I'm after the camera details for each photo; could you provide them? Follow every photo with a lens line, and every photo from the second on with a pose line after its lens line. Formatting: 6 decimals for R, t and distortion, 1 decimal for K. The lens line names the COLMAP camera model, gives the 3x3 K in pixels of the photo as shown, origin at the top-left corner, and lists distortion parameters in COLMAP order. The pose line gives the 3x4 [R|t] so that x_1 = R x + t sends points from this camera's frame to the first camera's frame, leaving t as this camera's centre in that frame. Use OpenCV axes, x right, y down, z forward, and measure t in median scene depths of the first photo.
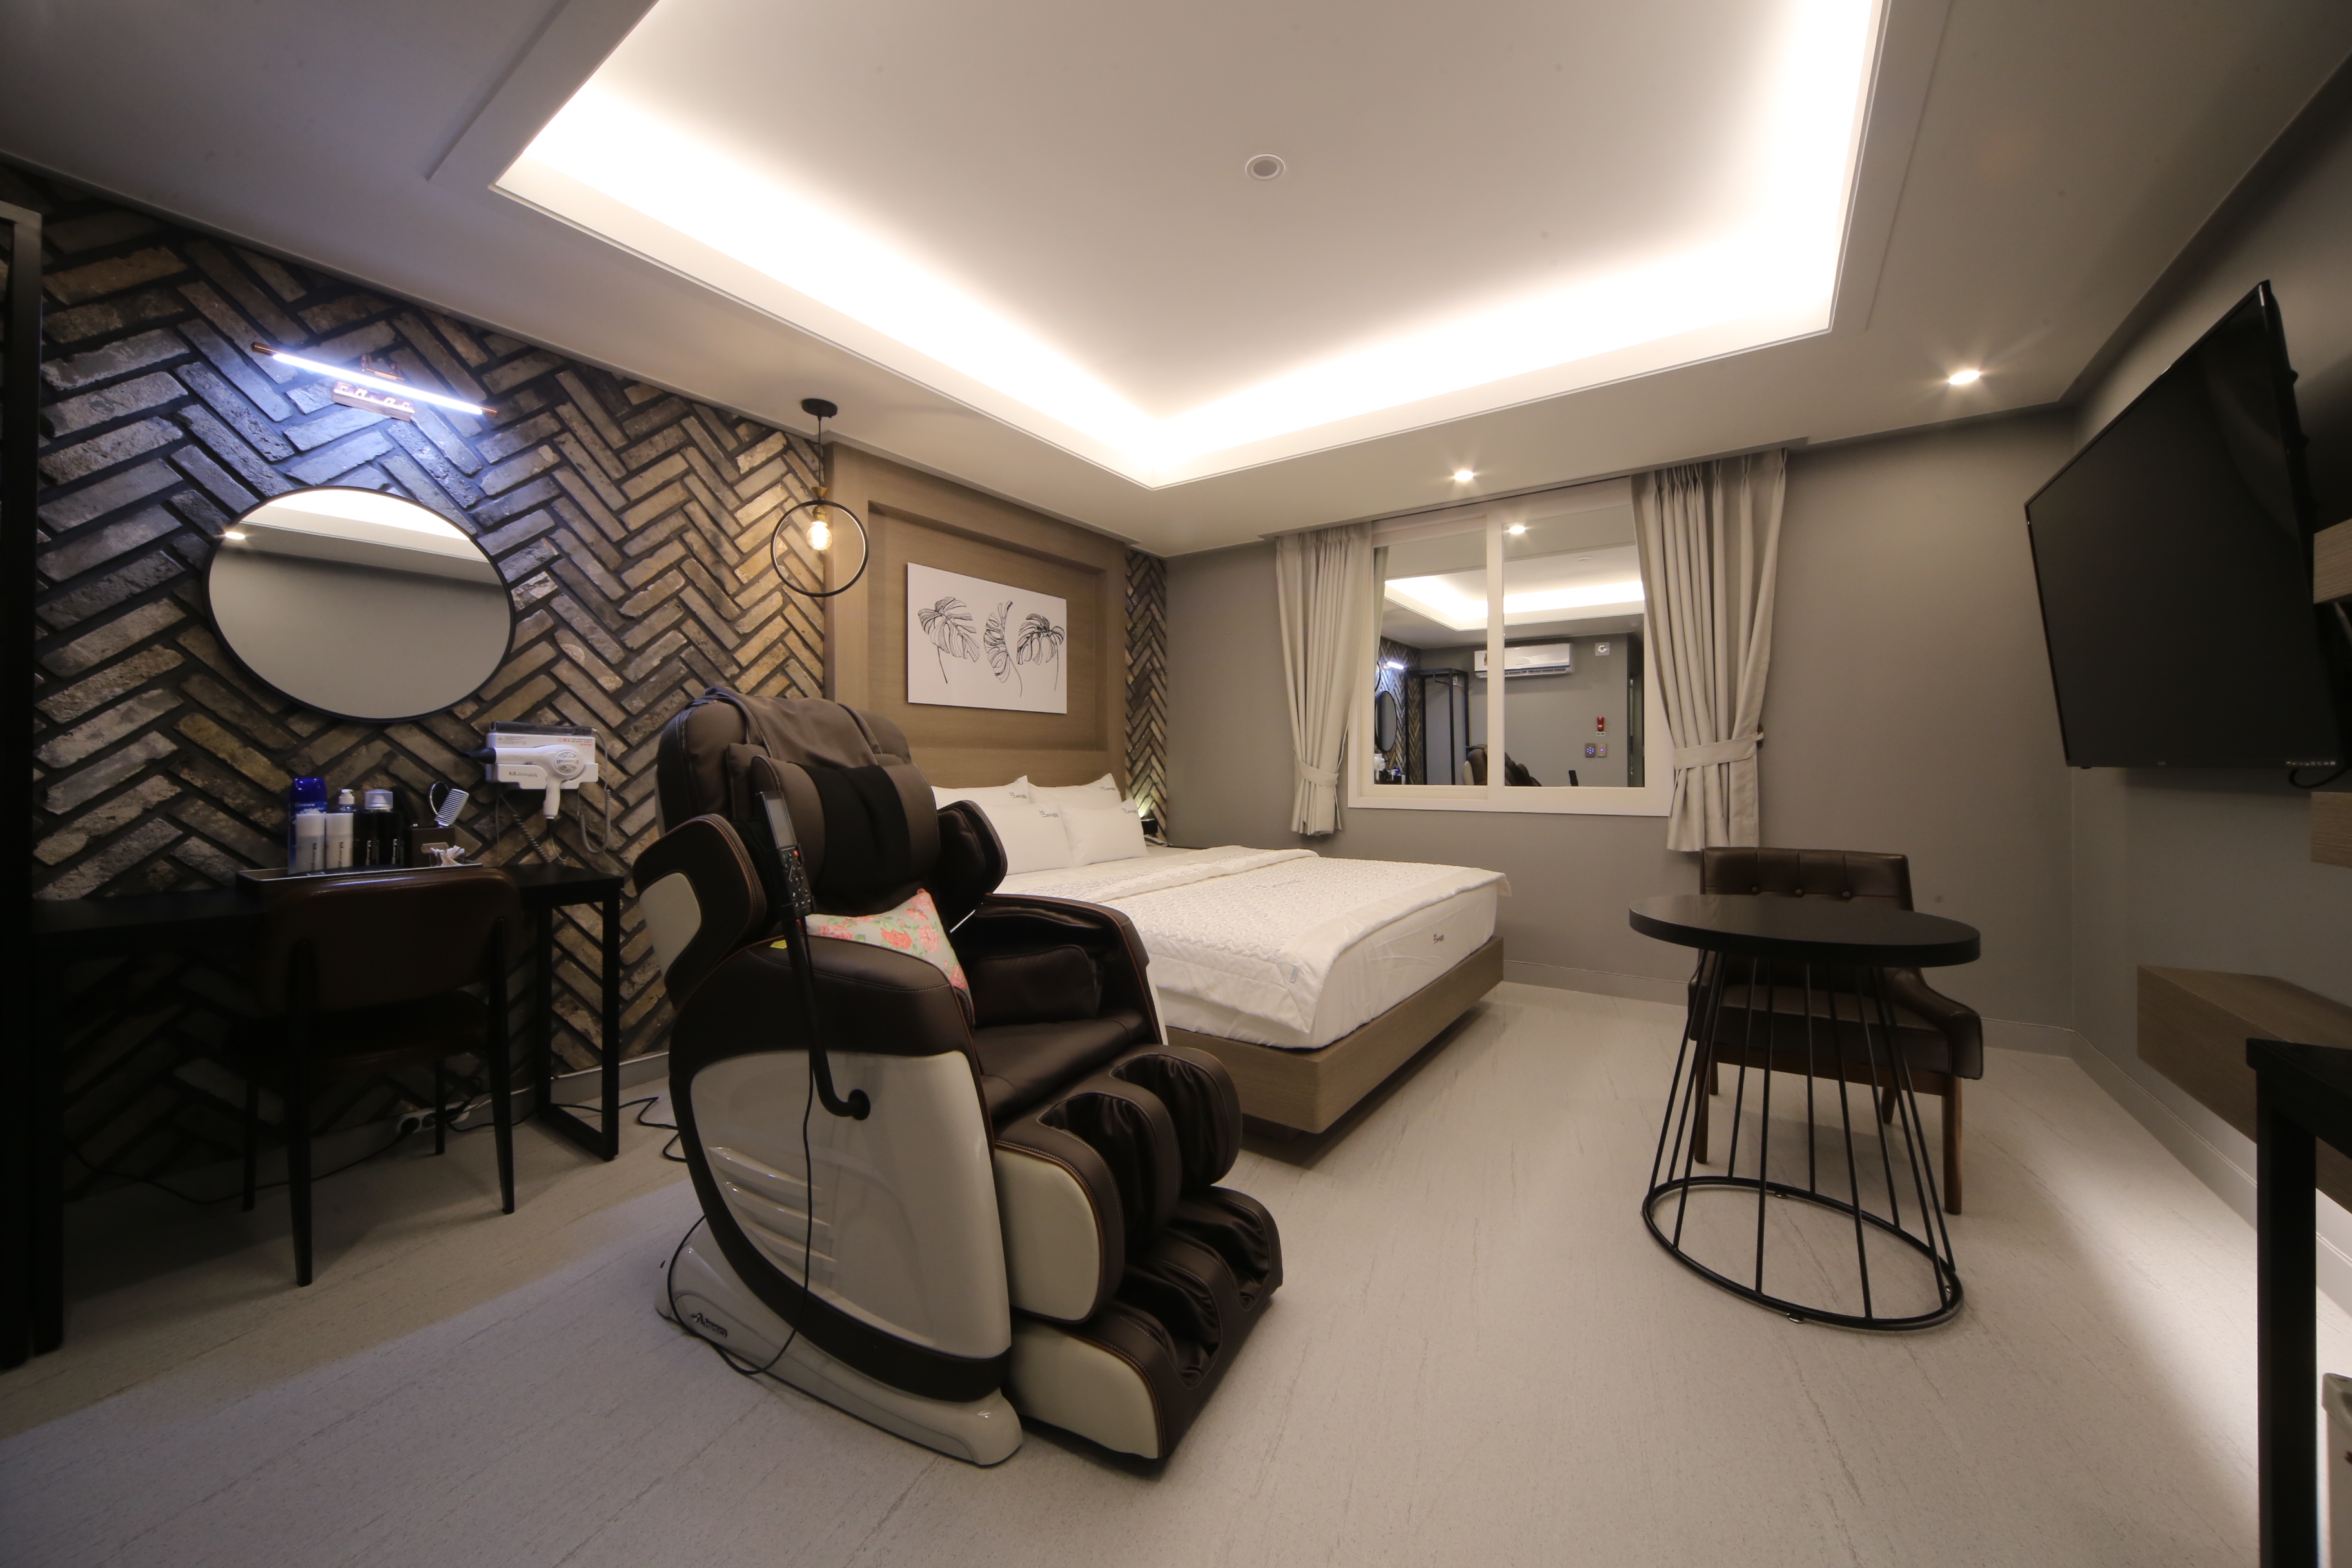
lens RADIAL K [[839.8, 0, 1179.1], [0, 839.8, 769.1], [0, 0, 1]] dist [-0.000138, -0.000052]
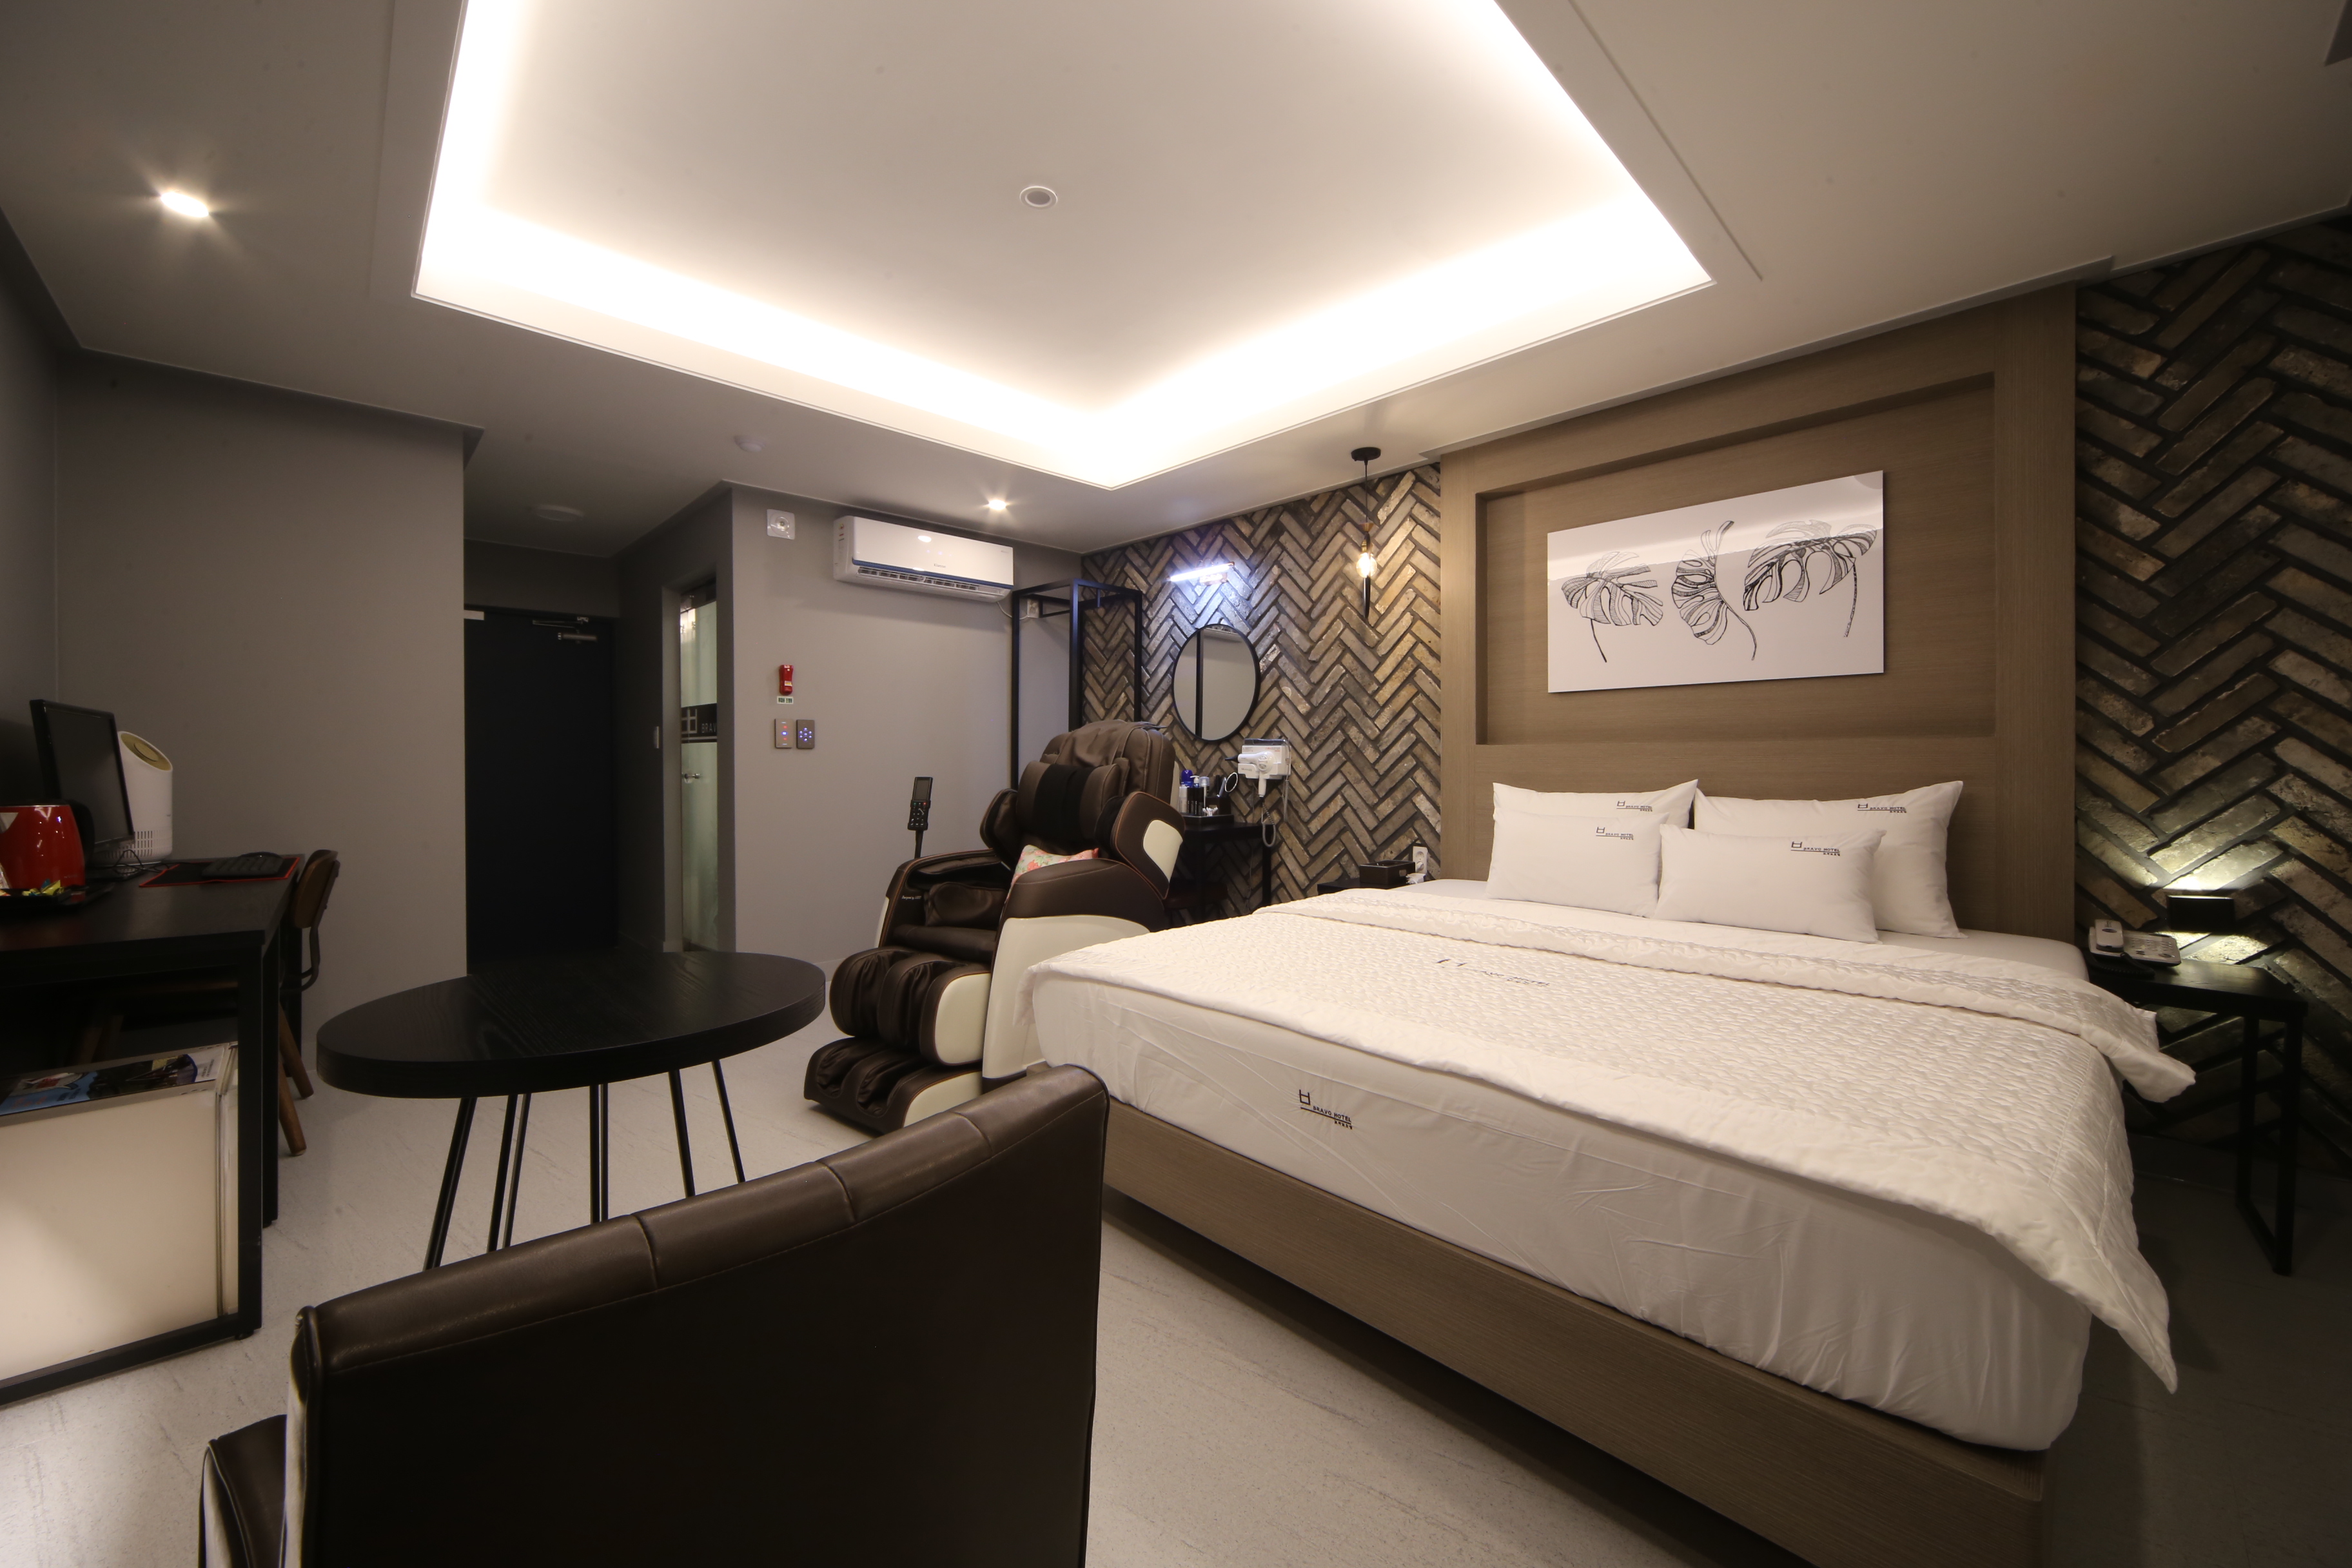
lens RADIAL K [[910.1, 0, 1179.4], [0, 910.1, 773.0], [0, 0, 1]] dist [-0.000320, 0.000041]
pose [[-0.202289, 0.010077, -0.979274, 0.923684], [-0.003888, 0.999931, 0.011092, -0.005521], [0.979318, 0.006051, -0.202236, 1.088701]]
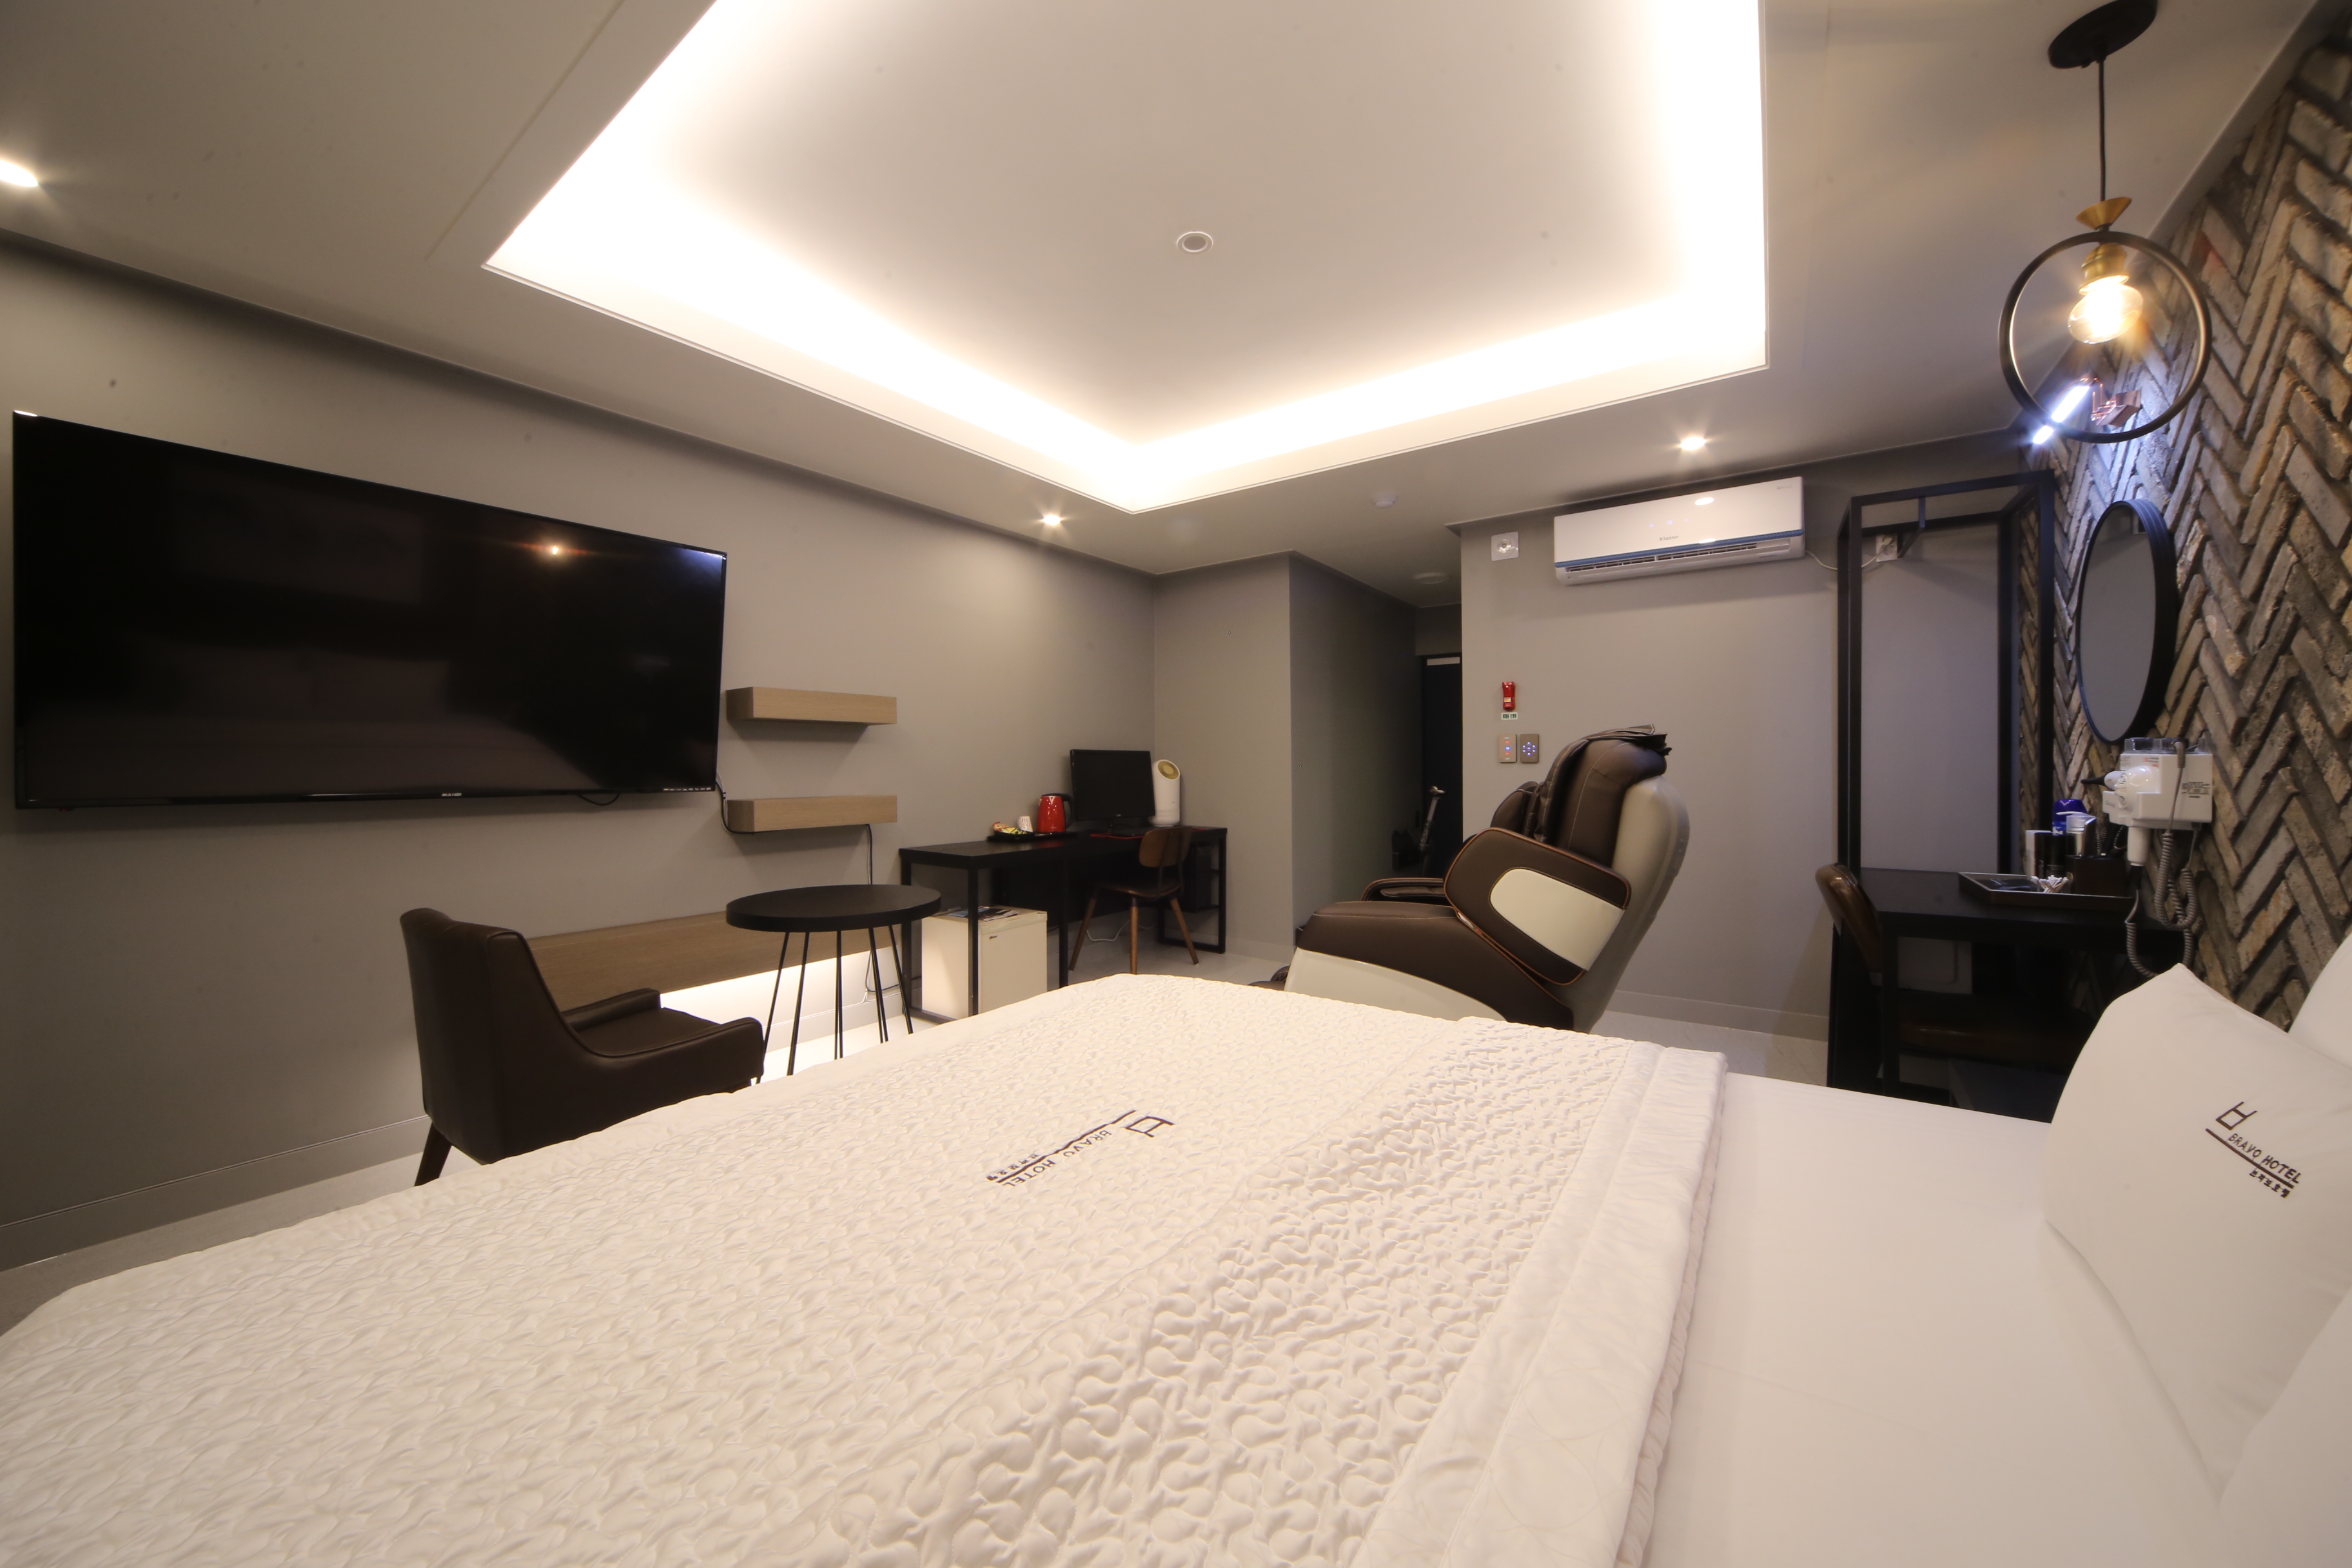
lens RADIAL K [[839.8, 0, 1179.1], [0, 839.8, 769.1], [0, 0, 1]] dist [-0.000138, -0.000052]
pose [[-0.999672, 0.004920, 0.025130, 0.076841], [0.005173, 0.999936, 0.010029, -0.034792], [-0.025079, 0.010156, -0.999634, 1.601359]]
